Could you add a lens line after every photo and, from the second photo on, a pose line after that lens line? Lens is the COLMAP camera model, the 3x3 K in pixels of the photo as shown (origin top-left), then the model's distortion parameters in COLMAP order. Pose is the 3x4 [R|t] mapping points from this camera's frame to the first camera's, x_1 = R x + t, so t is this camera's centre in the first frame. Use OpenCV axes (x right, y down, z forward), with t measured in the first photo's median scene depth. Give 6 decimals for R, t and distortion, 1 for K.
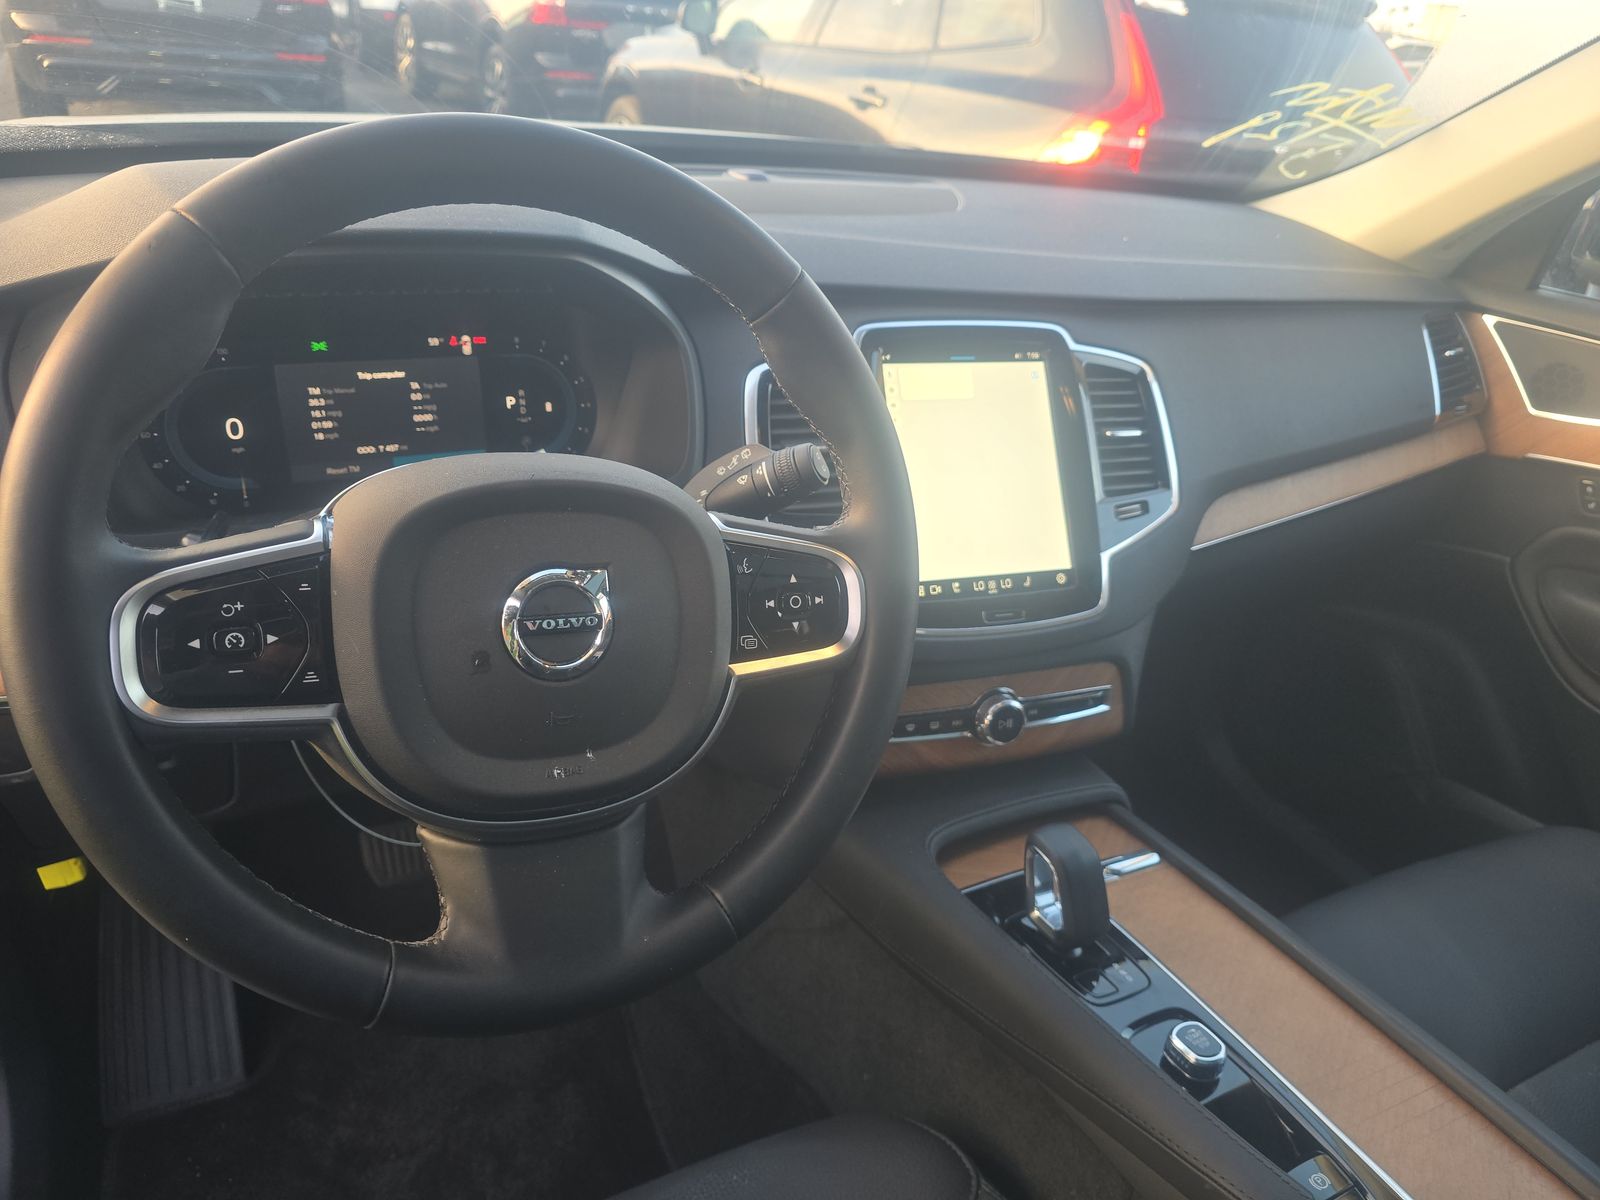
lens RADIAL K [[1070.5, 0, 762.3], [0, 1070.5, 597.6], [0, 0, 1]] dist [0.026674, -0.014261]
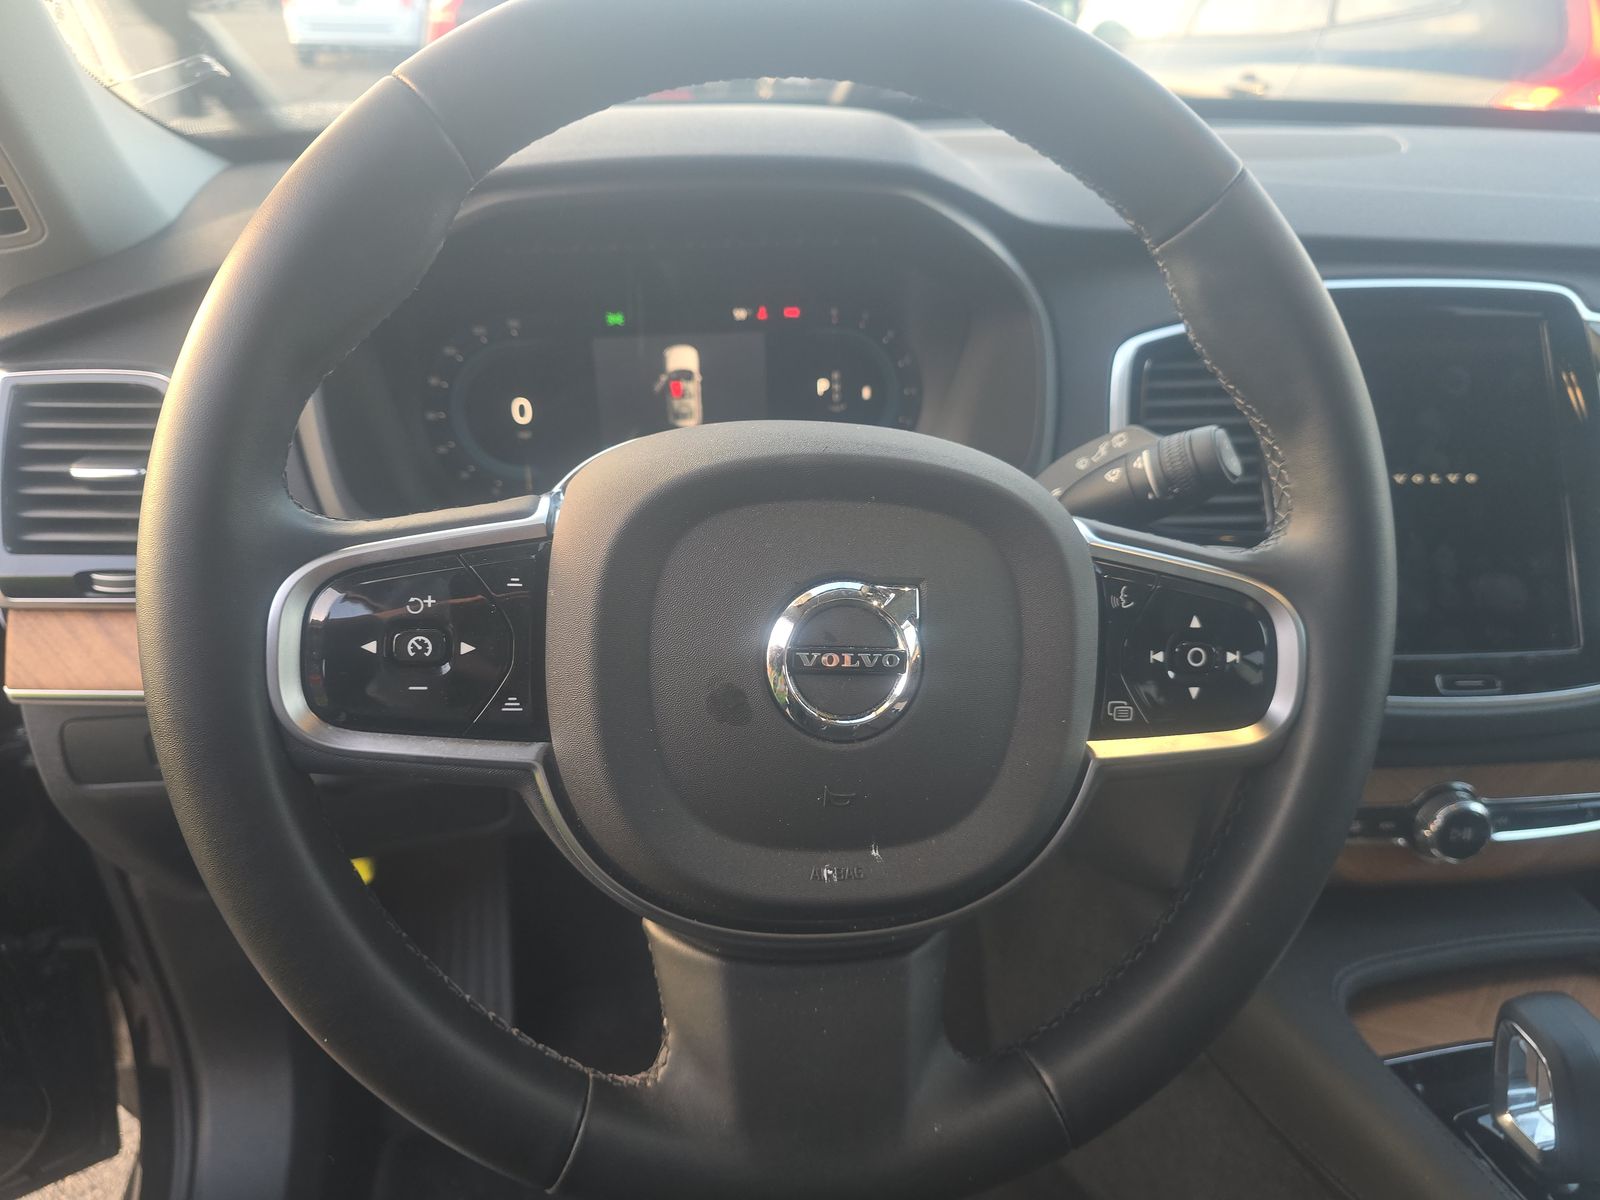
lens RADIAL K [[1070.5, 0, 791.6], [0, 1070.5, 596.5], [0, 0, 1]] dist [0.026674, -0.014261]
pose [[0.961857, 0.058030, -0.267325, -0.021949], [-0.062683, 0.997994, -0.008897, -0.006731], [0.266273, 0.025314, 0.963565, 0.190220]]
